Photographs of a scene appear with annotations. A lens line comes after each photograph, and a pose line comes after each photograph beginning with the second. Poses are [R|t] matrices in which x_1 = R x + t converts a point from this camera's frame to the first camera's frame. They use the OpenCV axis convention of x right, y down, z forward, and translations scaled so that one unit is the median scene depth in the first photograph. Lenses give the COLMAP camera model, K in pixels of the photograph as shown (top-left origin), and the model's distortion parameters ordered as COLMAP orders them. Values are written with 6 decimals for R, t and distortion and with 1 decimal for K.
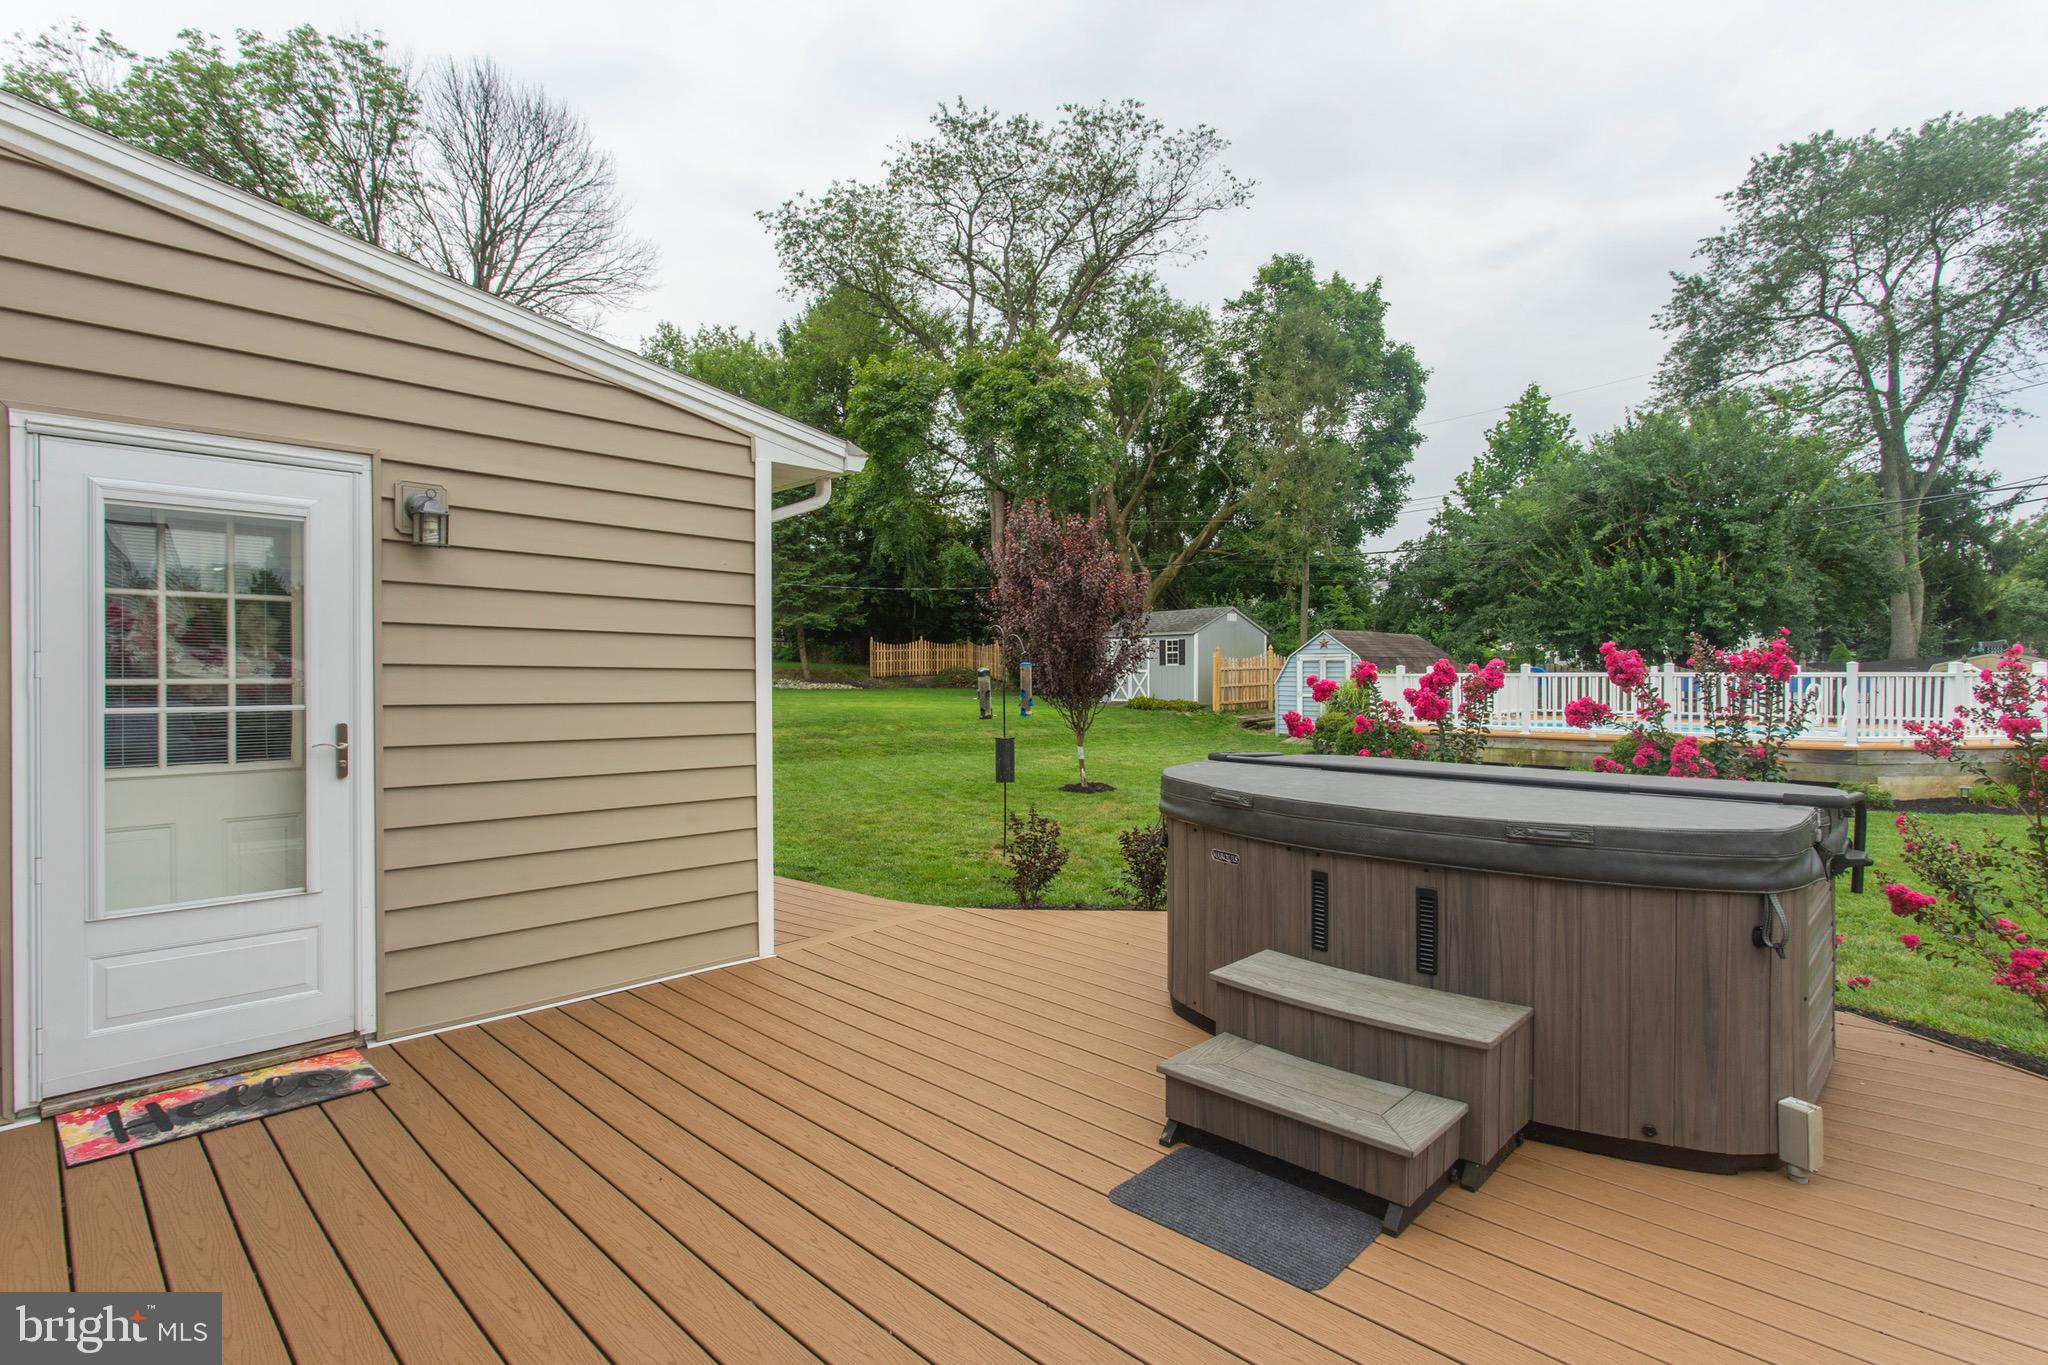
lens RADIAL K [[987.2, 0, 1145.8], [0, 987.2, 675.7], [0, 0, 1]] dist [-0.001702, 0.000025]
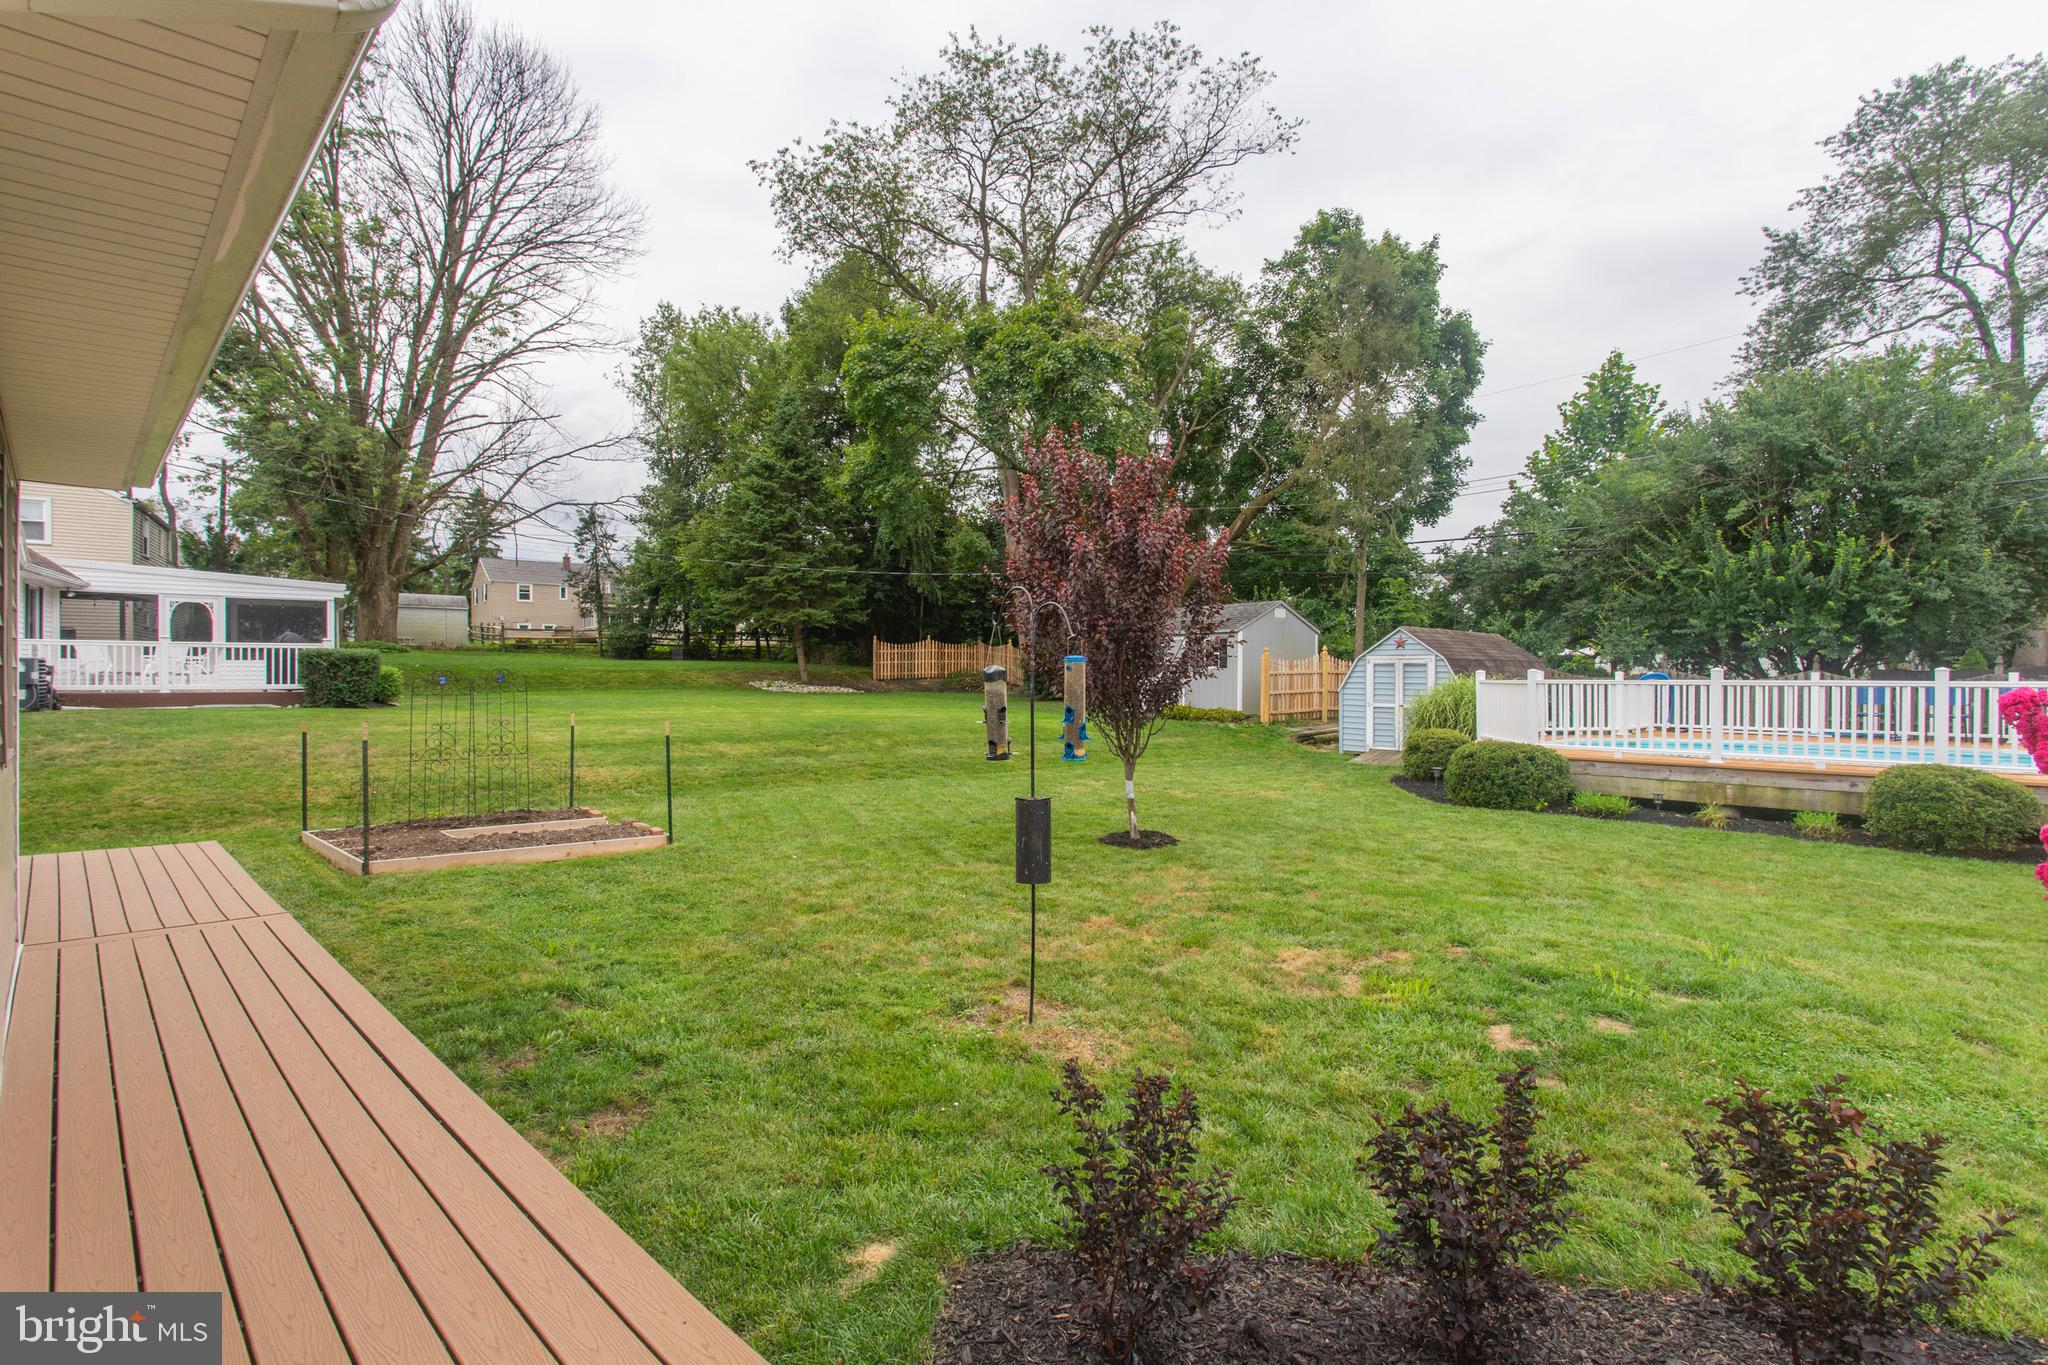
lens RADIAL K [[957.0, 0, 1024.0], [0, 957.0, 682.5], [0, 0, 1]] dist [-0.001800, -0.000413]
pose [[0.991128, 0.006786, -0.132741, -0.022677], [-0.006359, 0.999973, 0.003638, -0.000192], [0.132762, -0.002761, 0.991144, 0.138780]]
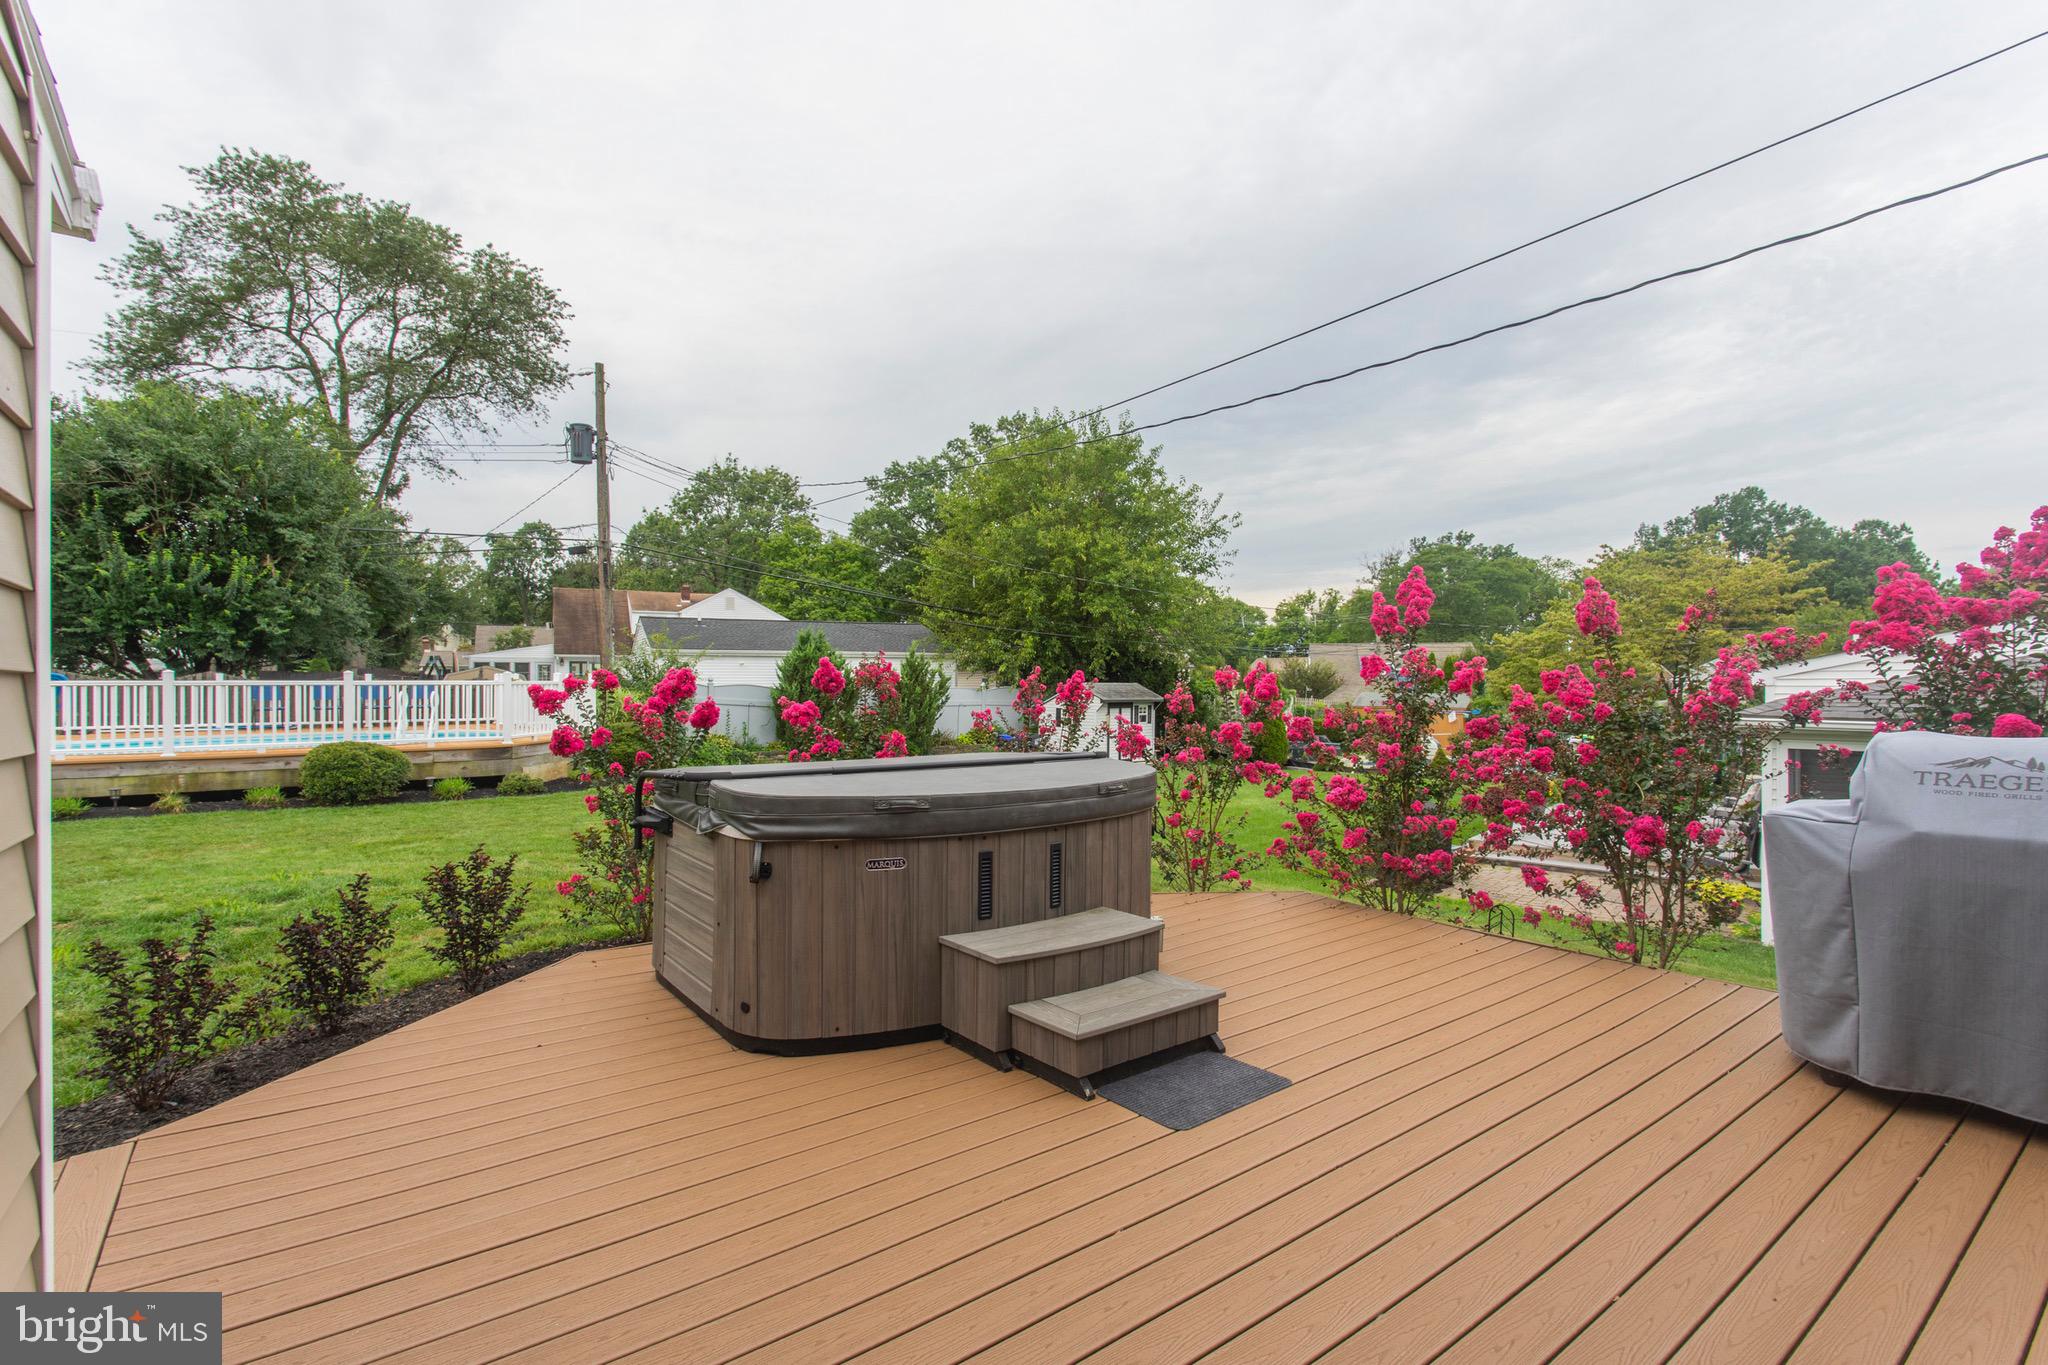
lens RADIAL K [[893.0, 0, 1024.0], [0, 893.0, 682.5], [0, 0, 1]] dist [-0.003594, -0.000720]
pose [[0.239980, -0.000615, 0.970778, -0.101852], [0.001641, 0.999999, 0.000228, -0.000334], [-0.970776, 0.001538, 0.239981, 0.084888]]
